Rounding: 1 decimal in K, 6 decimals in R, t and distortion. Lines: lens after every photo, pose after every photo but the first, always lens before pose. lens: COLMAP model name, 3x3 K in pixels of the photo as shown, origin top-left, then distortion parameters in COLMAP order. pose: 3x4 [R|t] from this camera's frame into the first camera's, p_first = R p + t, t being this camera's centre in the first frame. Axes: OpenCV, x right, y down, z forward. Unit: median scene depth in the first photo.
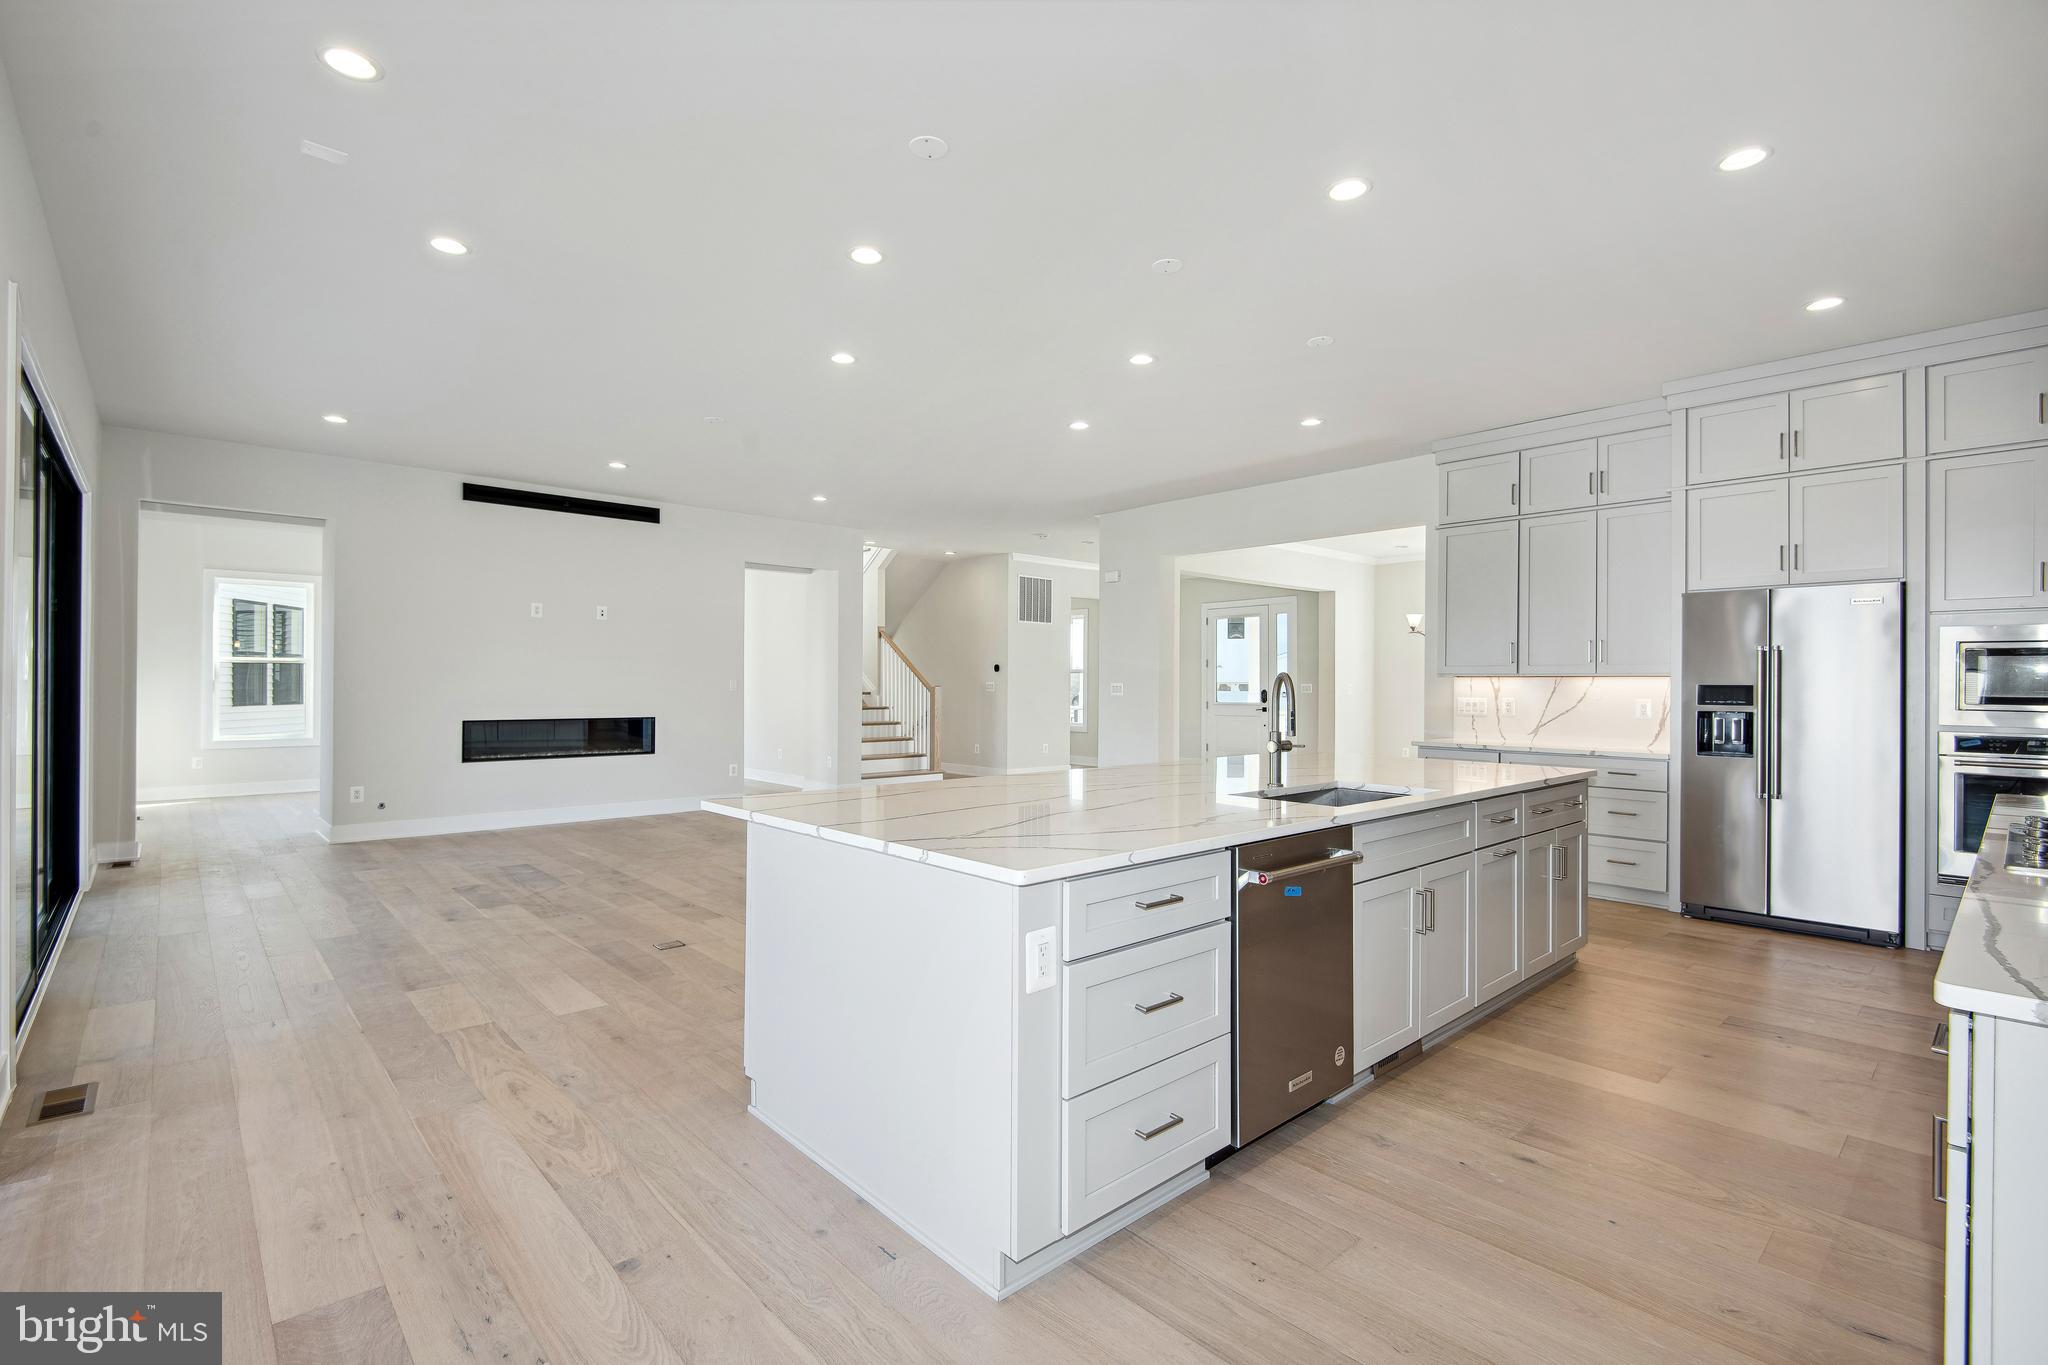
lens RADIAL K [[932.8, 0, 1015.2], [0, 932.8, 681.1], [0, 0, 1]] dist [0.028208, -0.023226]
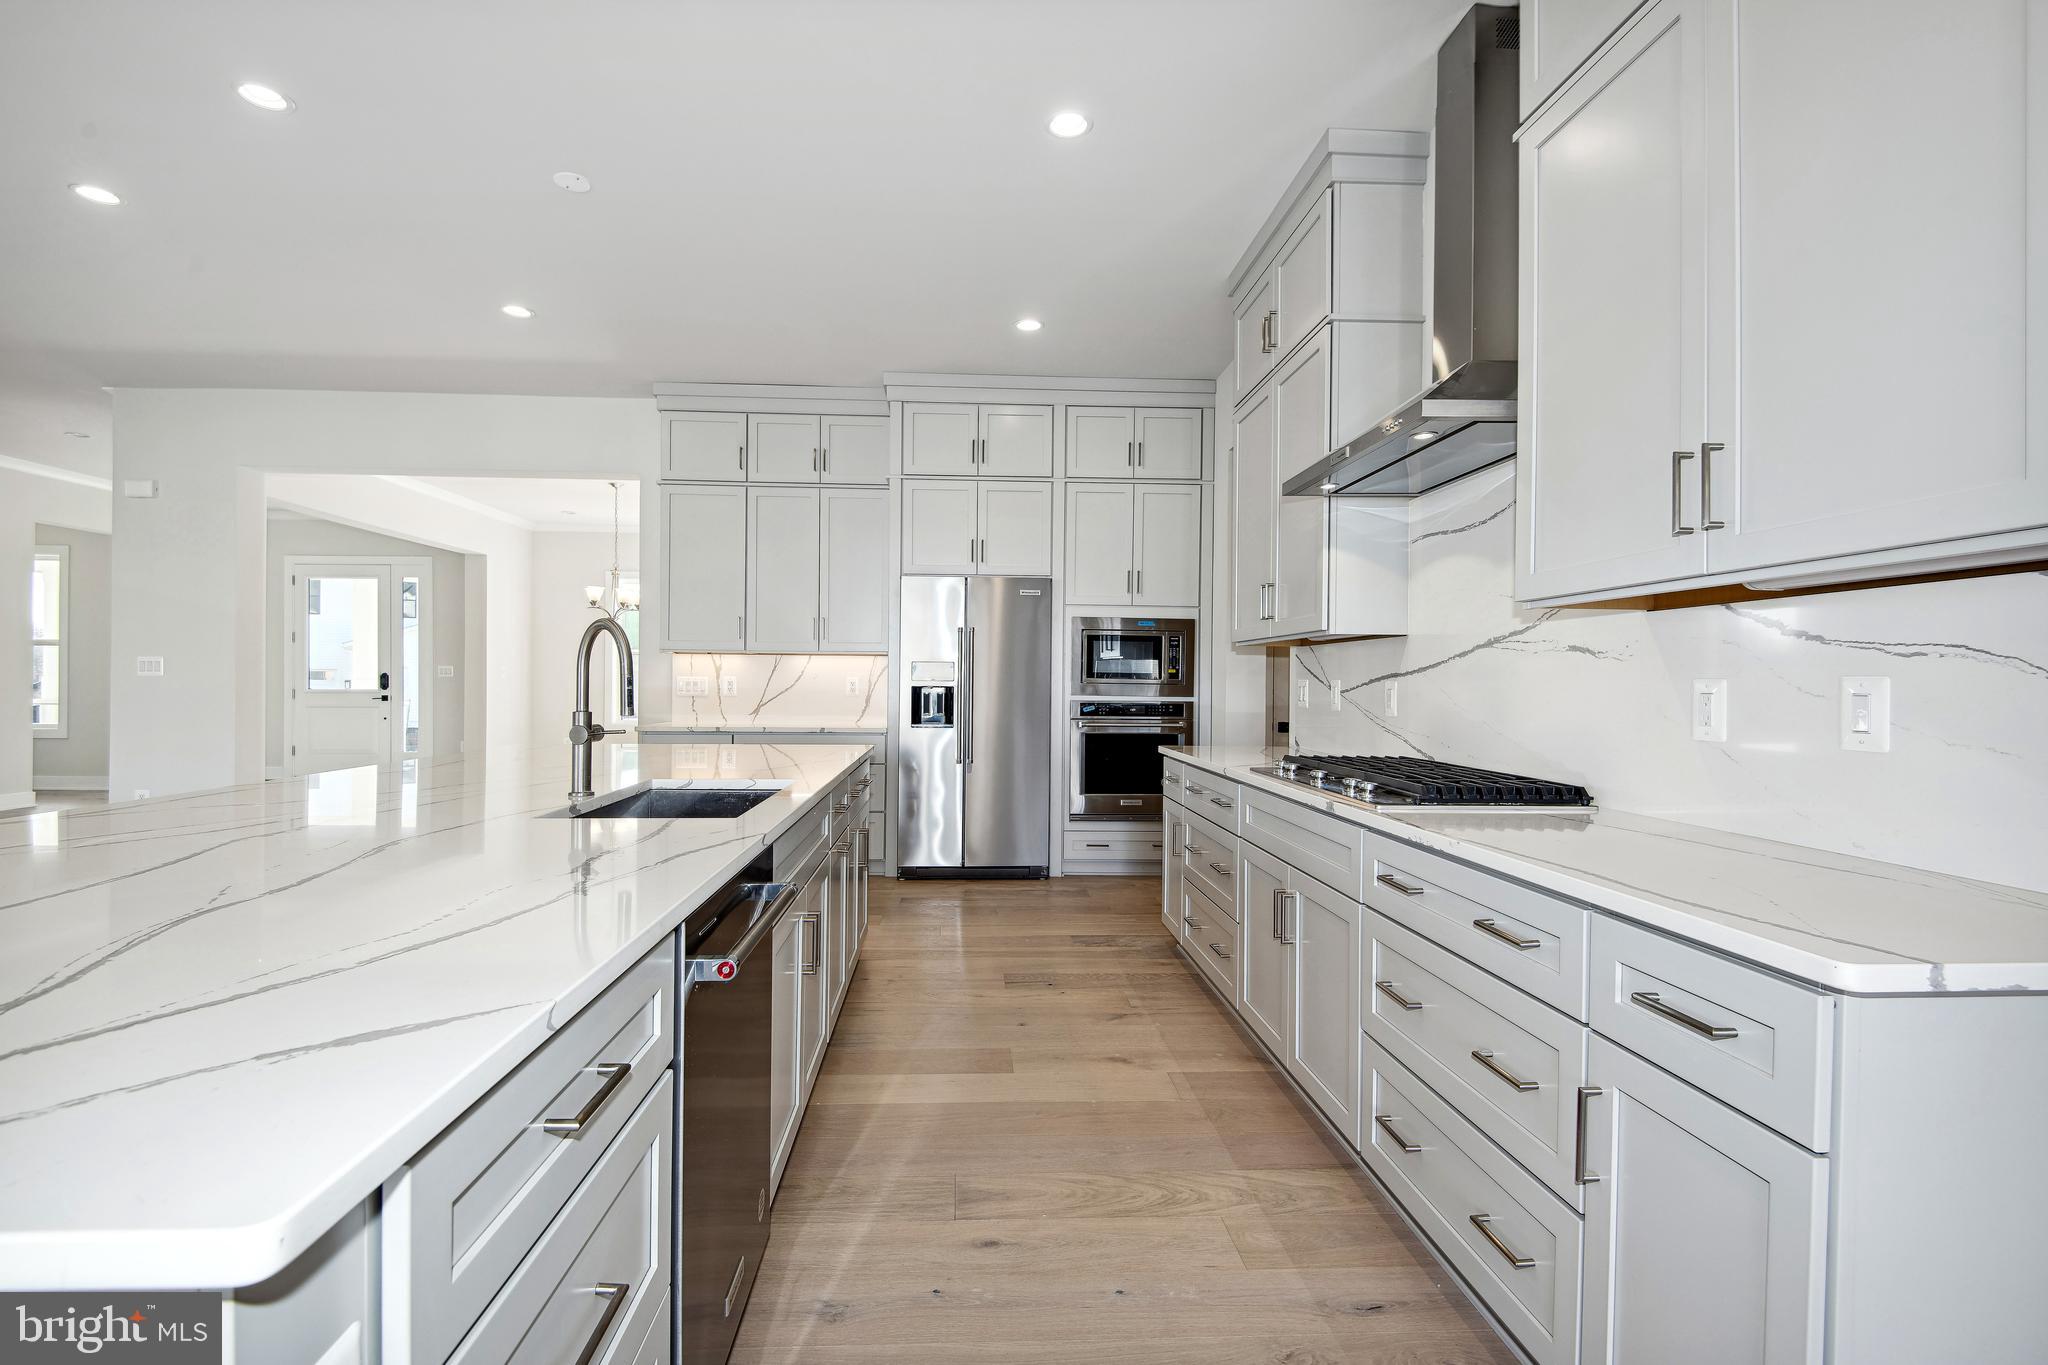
lens RADIAL K [[932.8, 0, 1015.2], [0, 932.8, 681.1], [0, 0, 1]] dist [0.028208, -0.023226]
pose [[0.634049, -0.001108, 0.773292, -0.020960], [-0.007240, 0.999947, 0.007369, 0.016724], [-0.773259, -0.010271, 0.634008, 0.229791]]
